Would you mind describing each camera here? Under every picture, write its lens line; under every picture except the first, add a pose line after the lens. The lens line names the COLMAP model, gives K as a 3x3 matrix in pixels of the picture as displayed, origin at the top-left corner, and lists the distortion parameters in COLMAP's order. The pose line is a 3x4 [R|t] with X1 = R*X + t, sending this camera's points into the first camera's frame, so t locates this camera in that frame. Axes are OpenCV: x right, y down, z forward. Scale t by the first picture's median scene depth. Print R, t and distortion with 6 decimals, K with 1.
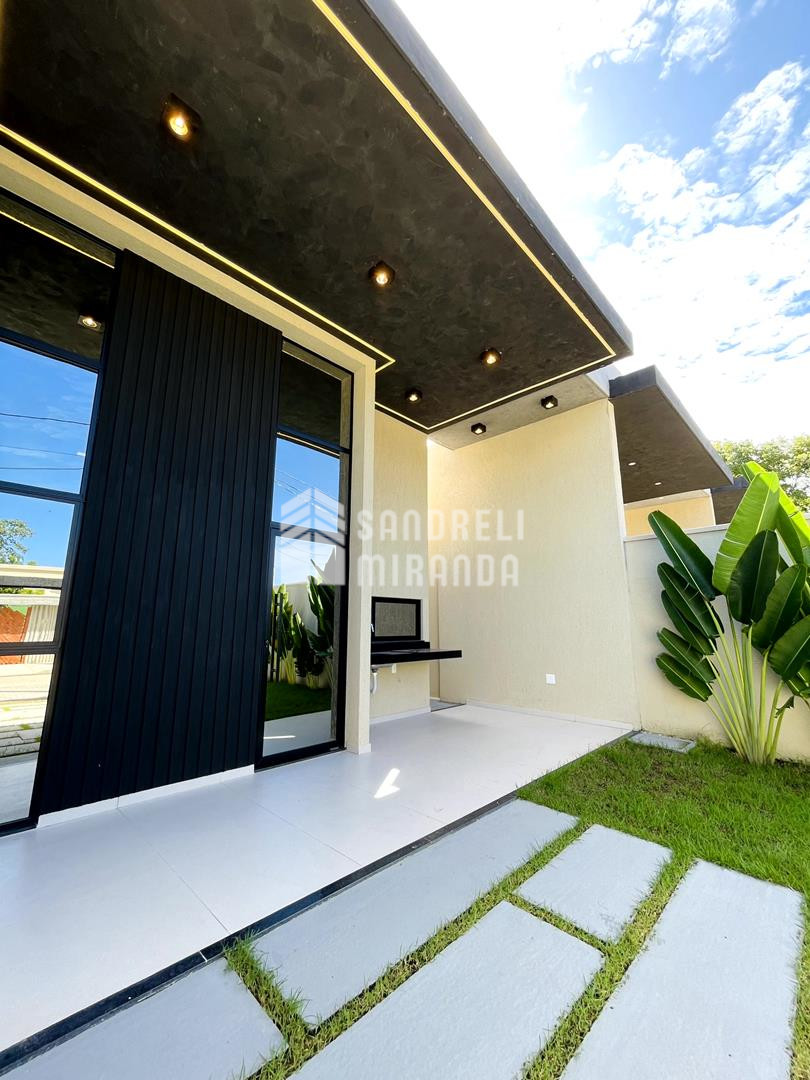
lens RADIAL K [[434.9, 0, 402.9], [0, 434.9, 537.9], [0, 0, 1]] dist [0.002316, 0.000860]
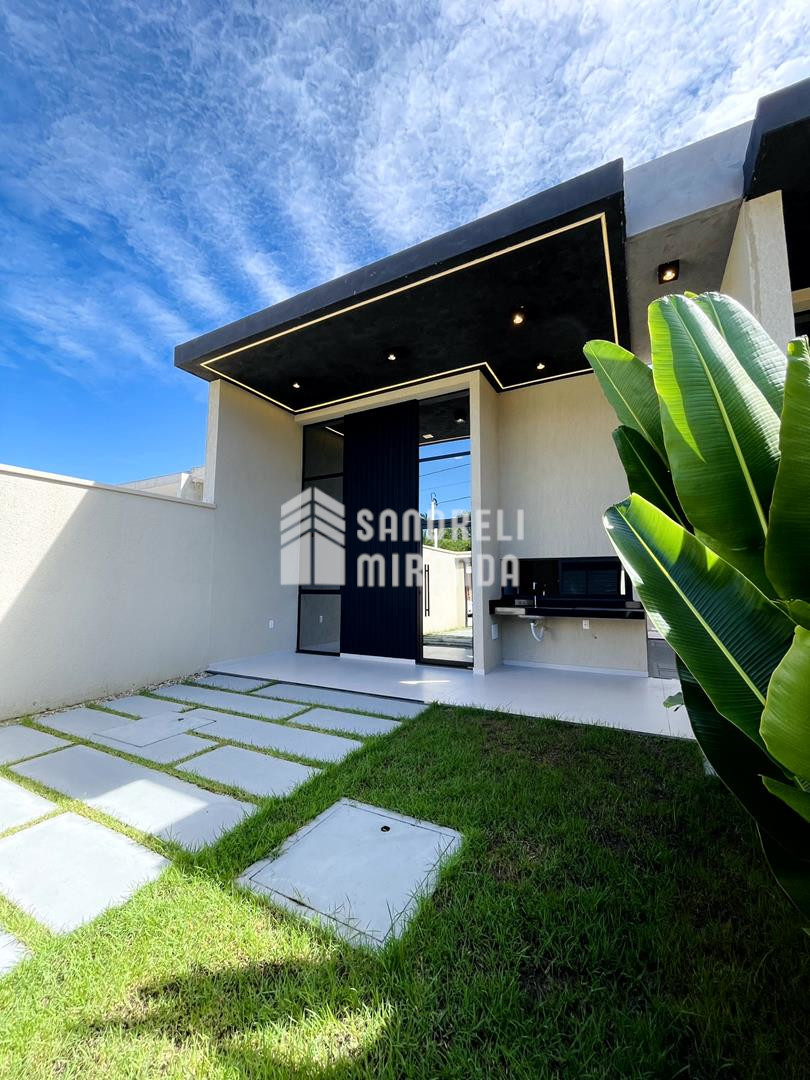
lens RADIAL K [[431.5, 0, 407.8], [0, 431.5, 540.5], [0, 0, 1]] dist [0.001534, 0.000247]
pose [[0.272827, -0.095938, -0.957268, 1.163748], [0.191981, 0.980432, -0.043544, 0.087931], [0.942714, -0.171897, 0.285906, 0.449437]]
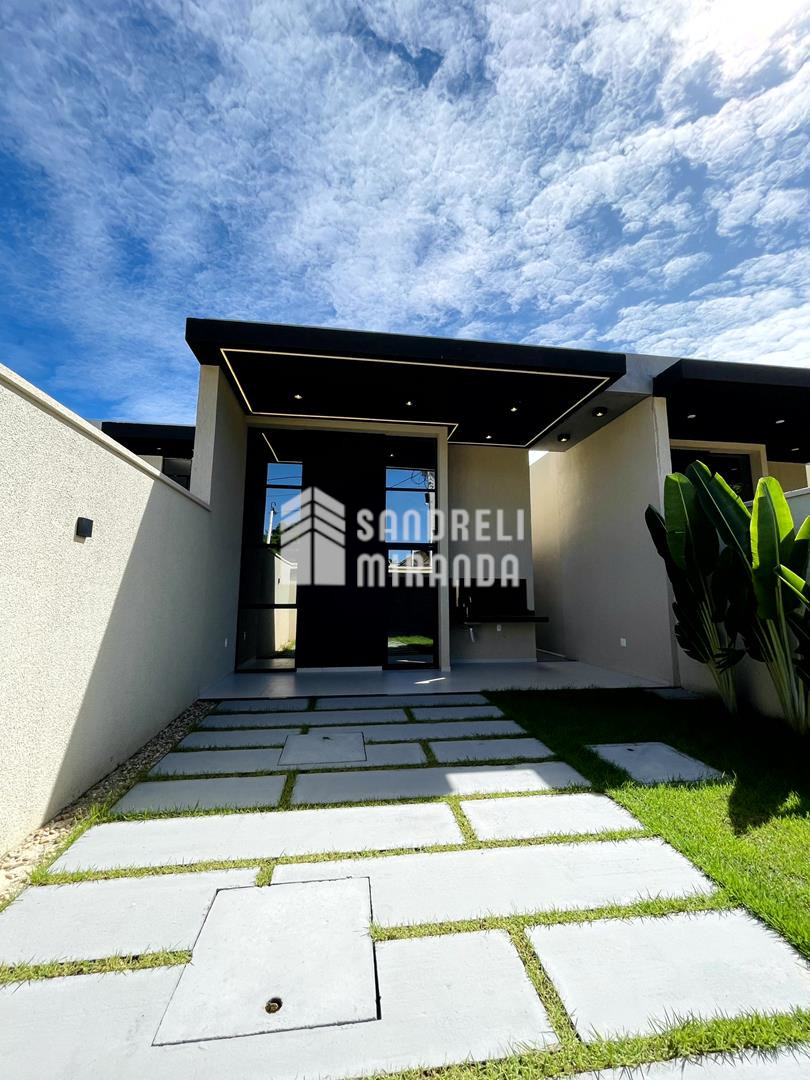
lens RADIAL K [[432.2, 0, 404.0], [0, 432.2, 537.5], [0, 0, 1]] dist [-0.004073, -0.000057]
pose [[0.789333, -0.079229, -0.608832, 0.824813], [0.118957, 0.992583, 0.025056, -0.090021], [0.602331, -0.092203, 0.792904, -0.388175]]
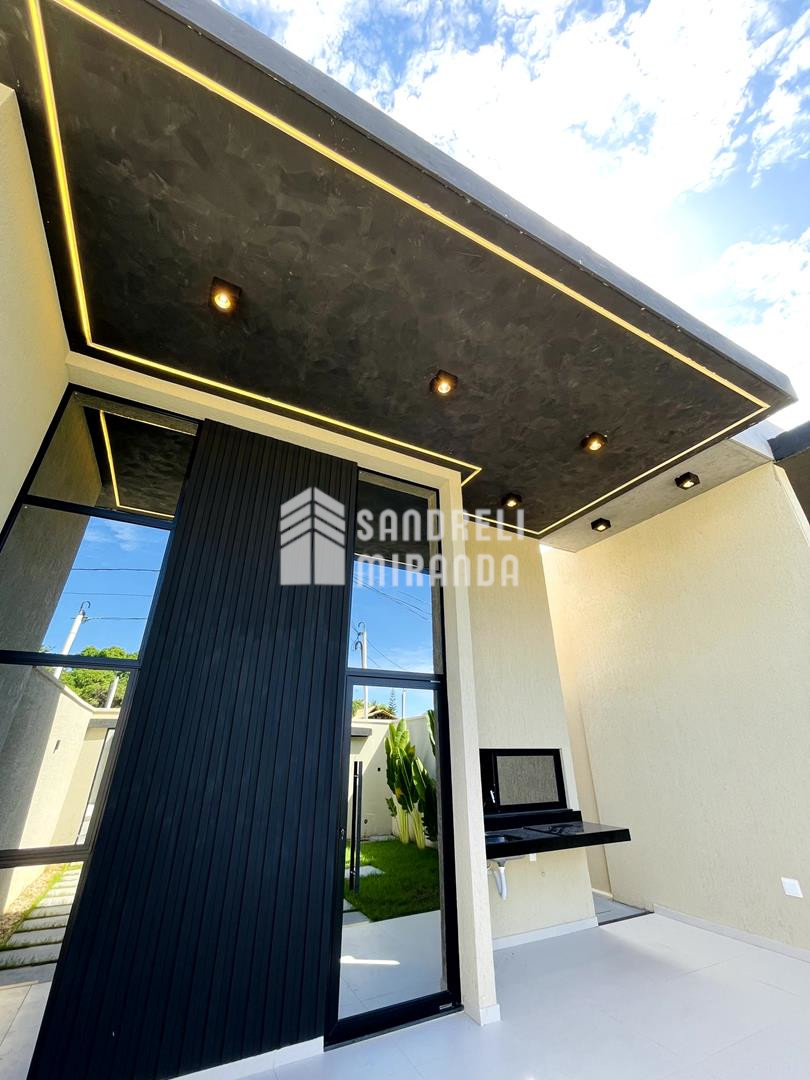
lens RADIAL K [[432.2, 0, 404.0], [0, 432.2, 537.5], [0, 0, 1]] dist [-0.004073, -0.000057]
pose [[0.948201, -0.141159, -0.284586, 0.074048], [0.064344, 0.962624, -0.263088, -0.049933], [0.311086, 0.231149, 0.921844, 0.180377]]
